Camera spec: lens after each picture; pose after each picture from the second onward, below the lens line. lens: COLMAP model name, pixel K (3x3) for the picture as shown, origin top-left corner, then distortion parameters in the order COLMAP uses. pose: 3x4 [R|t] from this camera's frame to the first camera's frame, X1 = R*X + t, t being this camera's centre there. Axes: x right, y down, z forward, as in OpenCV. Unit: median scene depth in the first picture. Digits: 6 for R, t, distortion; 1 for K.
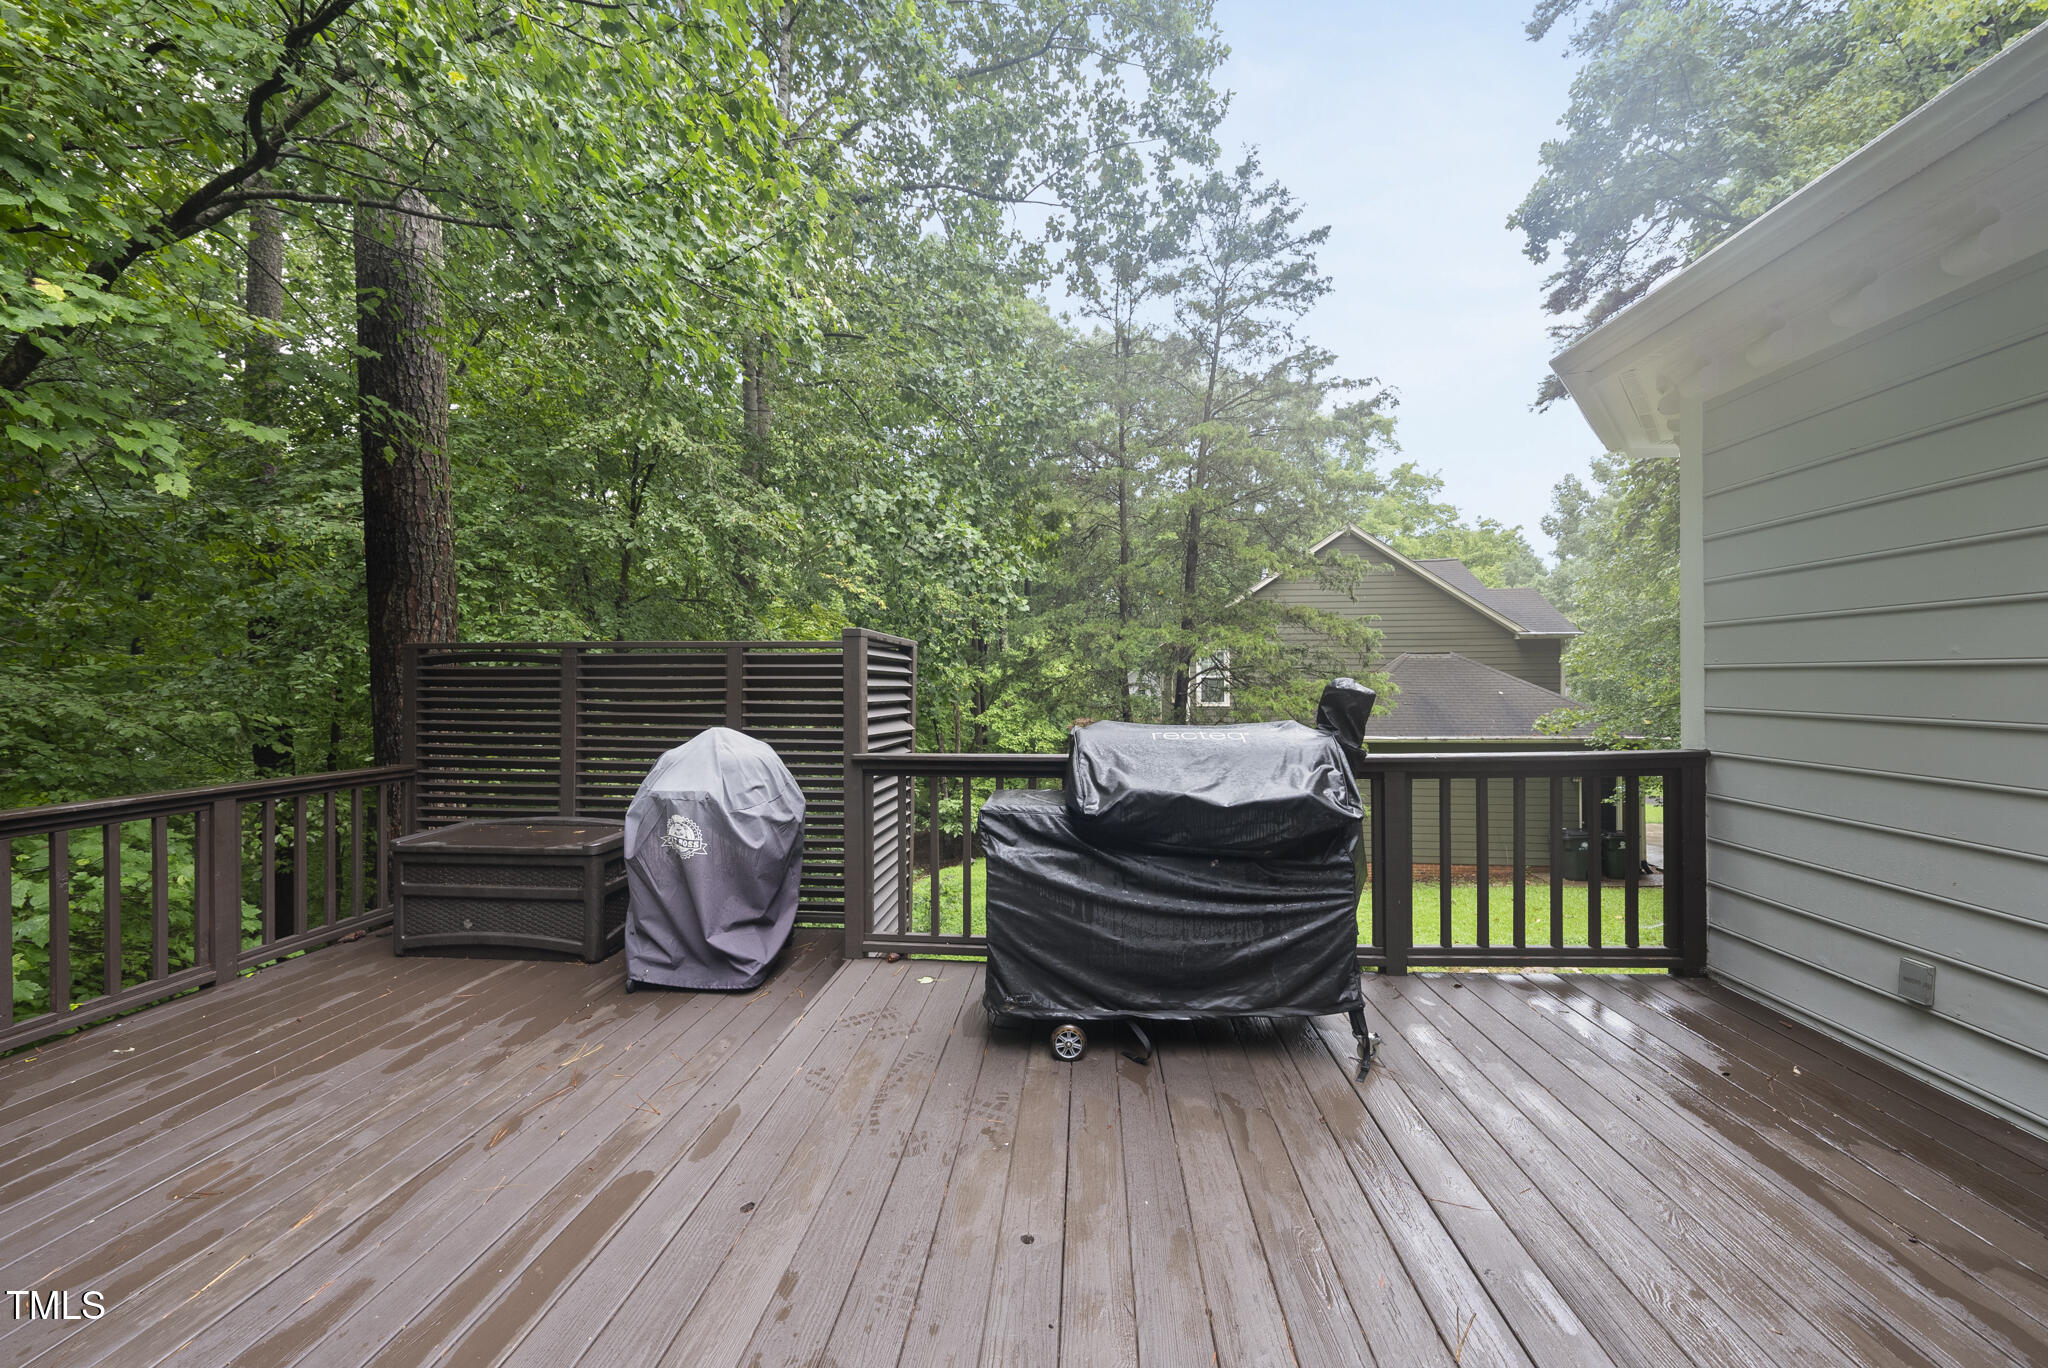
lens RADIAL K [[714.1, 0, 1028.0], [0, 714.1, 684.4], [0, 0, 1]] dist [-0.000622, 0.000140]
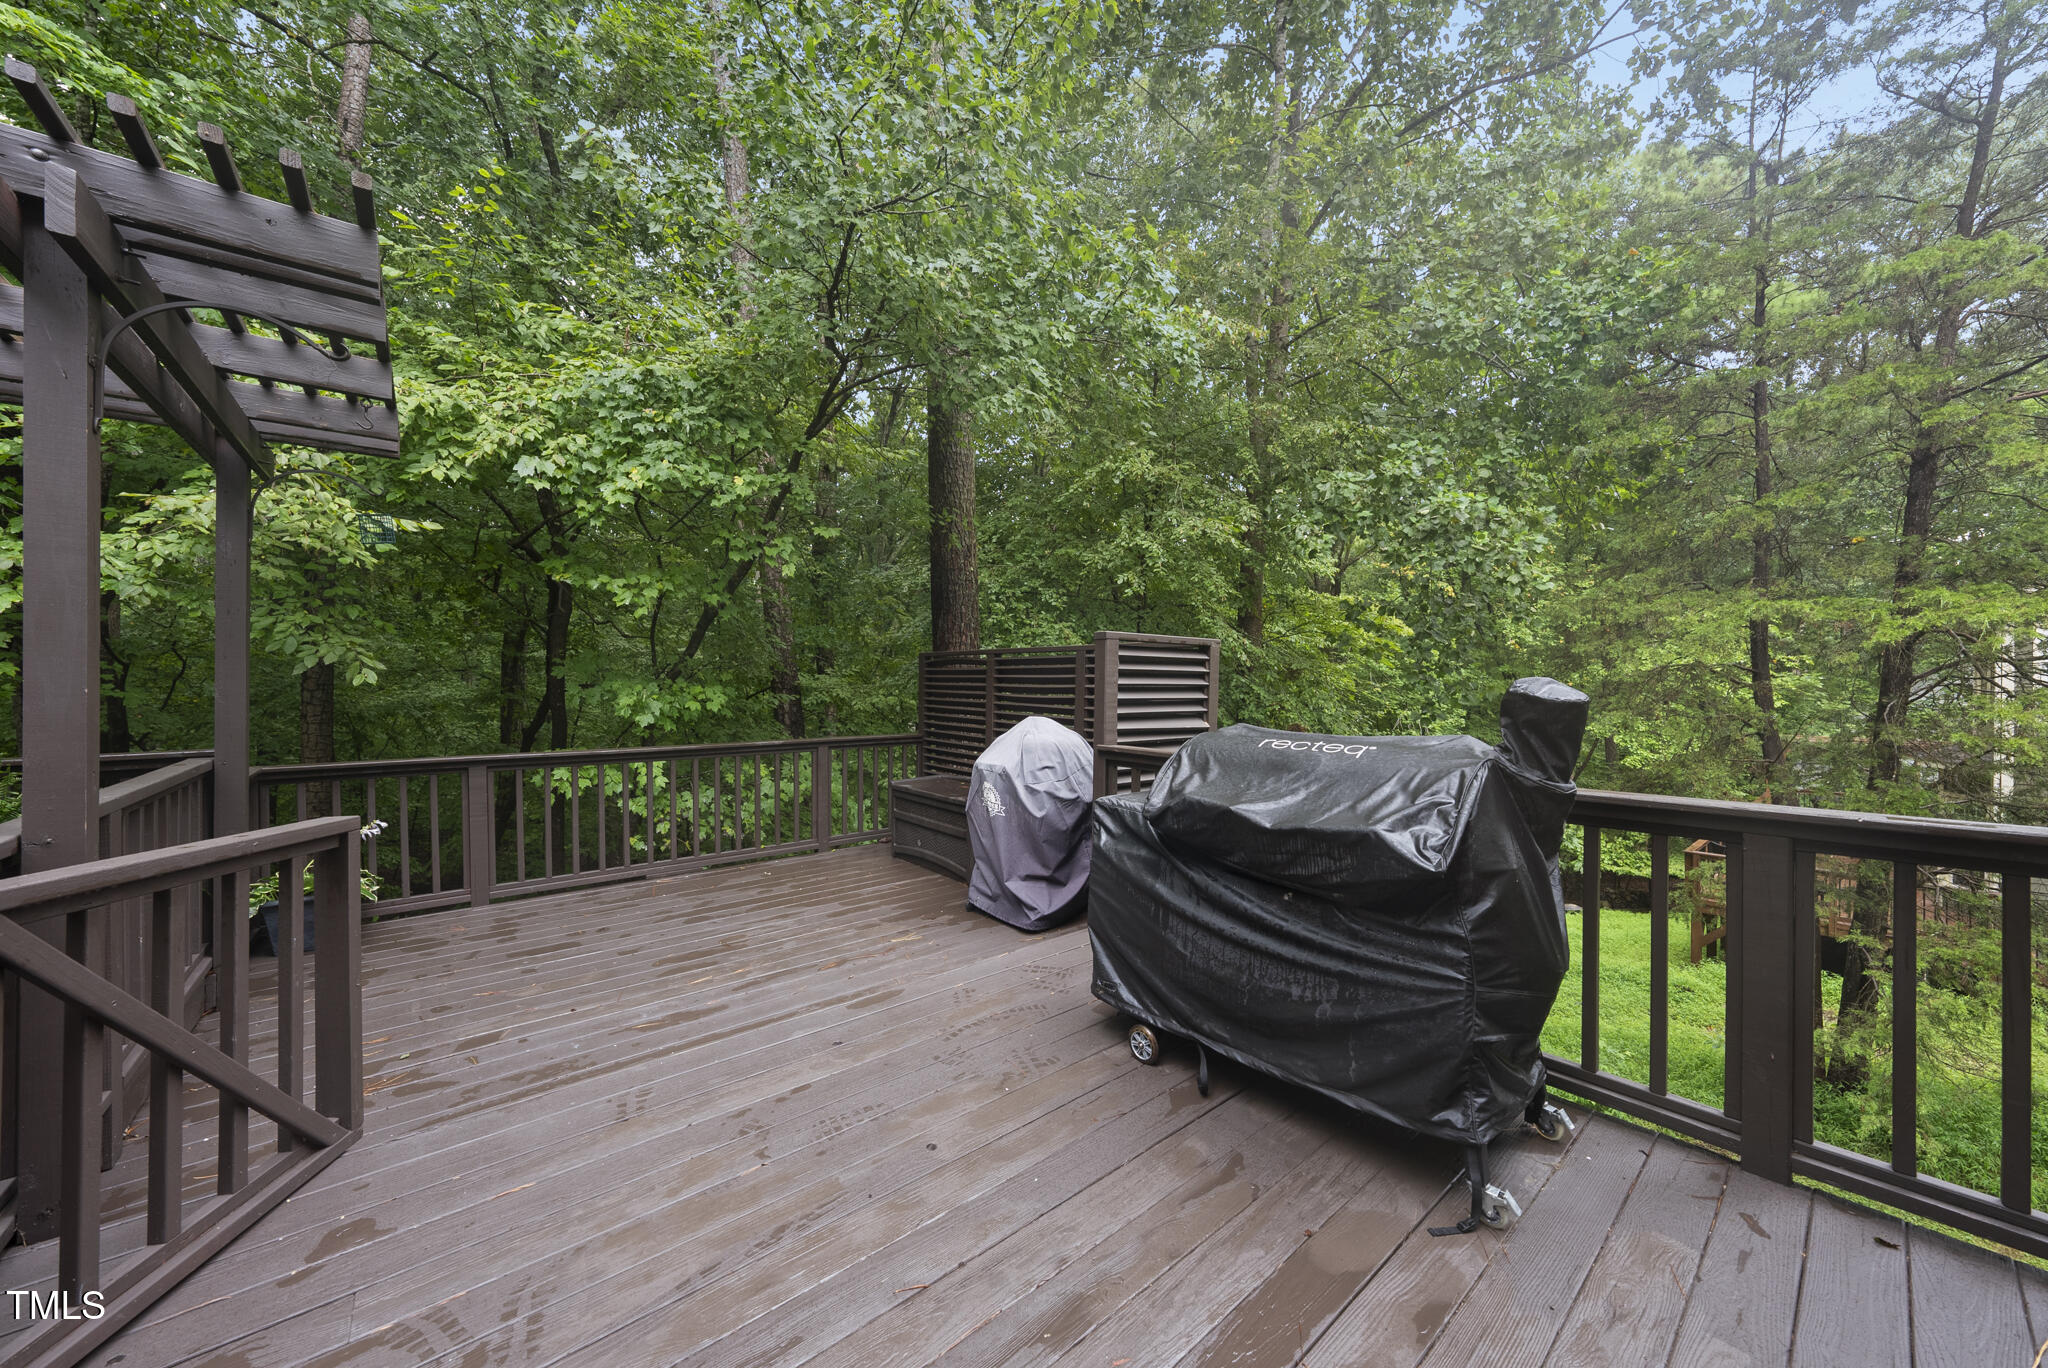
lens RADIAL K [[714.1, 0, 1028.0], [0, 714.1, 684.4], [0, 0, 1]] dist [-0.000622, 0.000140]
pose [[0.703055, 0.008787, -0.711081, 0.459797], [-0.005166, 0.999960, 0.007250, -0.004435], [0.711116, -0.001424, 0.703073, 0.132034]]
